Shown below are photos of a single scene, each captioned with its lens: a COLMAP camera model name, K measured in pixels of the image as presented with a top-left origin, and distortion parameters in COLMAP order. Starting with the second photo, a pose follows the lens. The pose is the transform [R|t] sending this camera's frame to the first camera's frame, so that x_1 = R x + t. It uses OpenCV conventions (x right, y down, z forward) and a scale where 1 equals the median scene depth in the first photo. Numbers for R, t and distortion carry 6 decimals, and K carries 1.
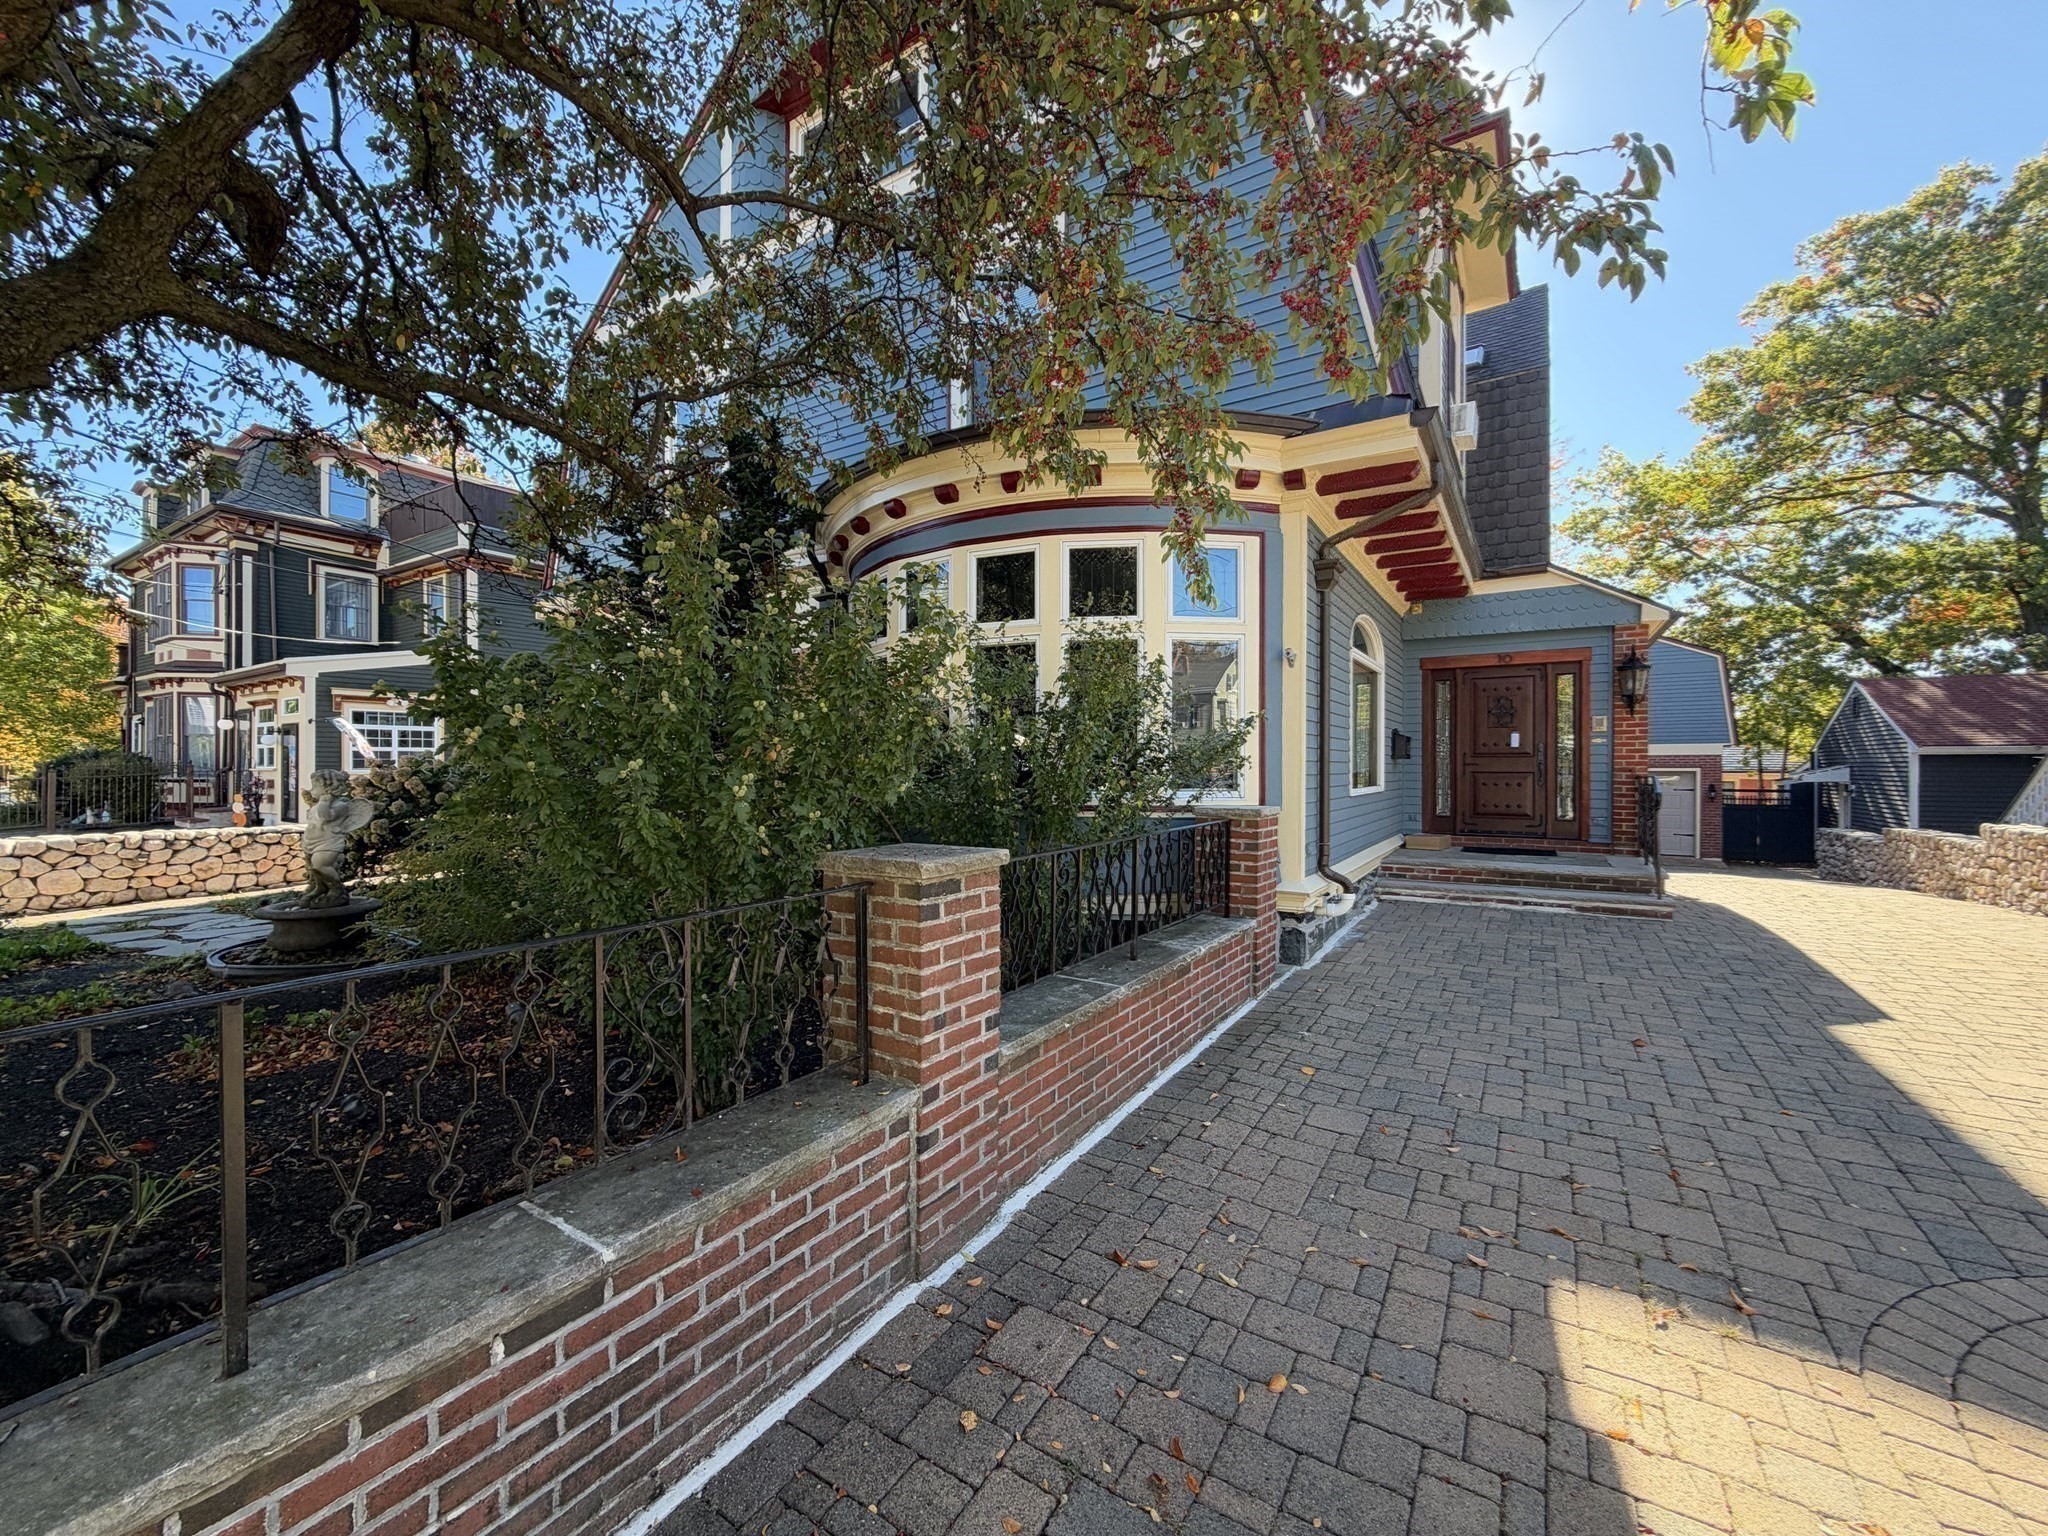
lens RADIAL K [[820.6, 0, 1024.0], [0, 820.6, 768.0], [0, 0, 1]] dist [0.036737, 0.000103]
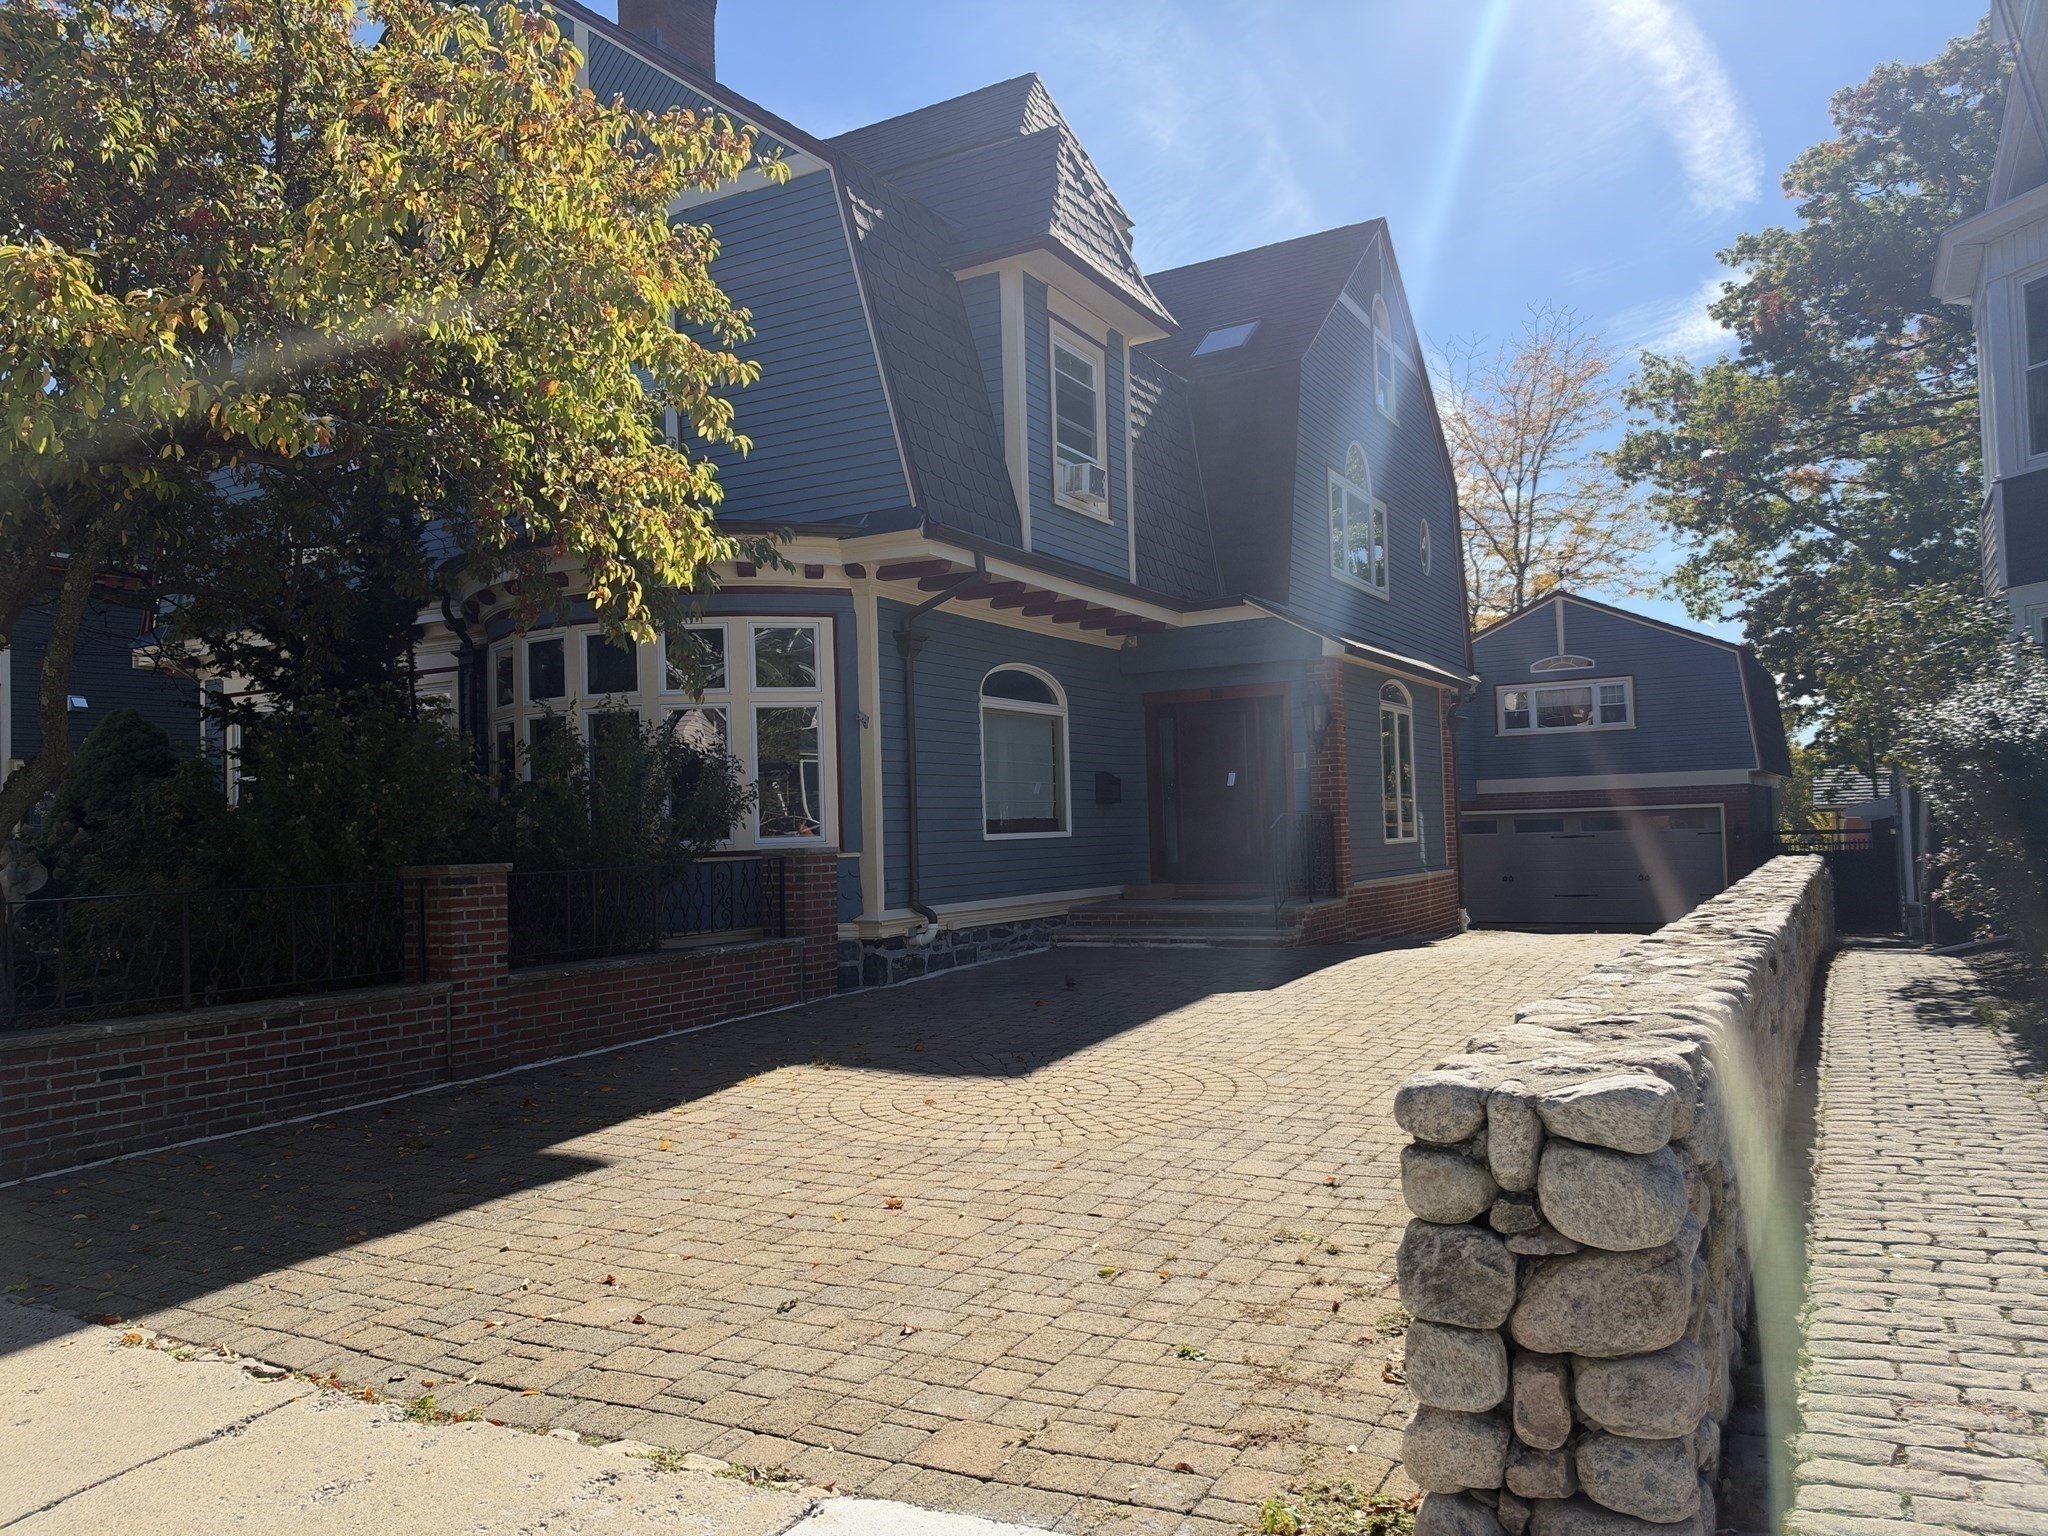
lens RADIAL K [[1453.7, 0, 1027.3], [0, 1453.7, 747.4], [0, 0, 1]] dist [0.055315, -0.000475]
pose [[0.996566, -0.028463, 0.077752, 0.228825], [0.033005, 0.997784, -0.057779, 0.017787], [-0.075935, 0.060147, 0.995297, -0.609080]]
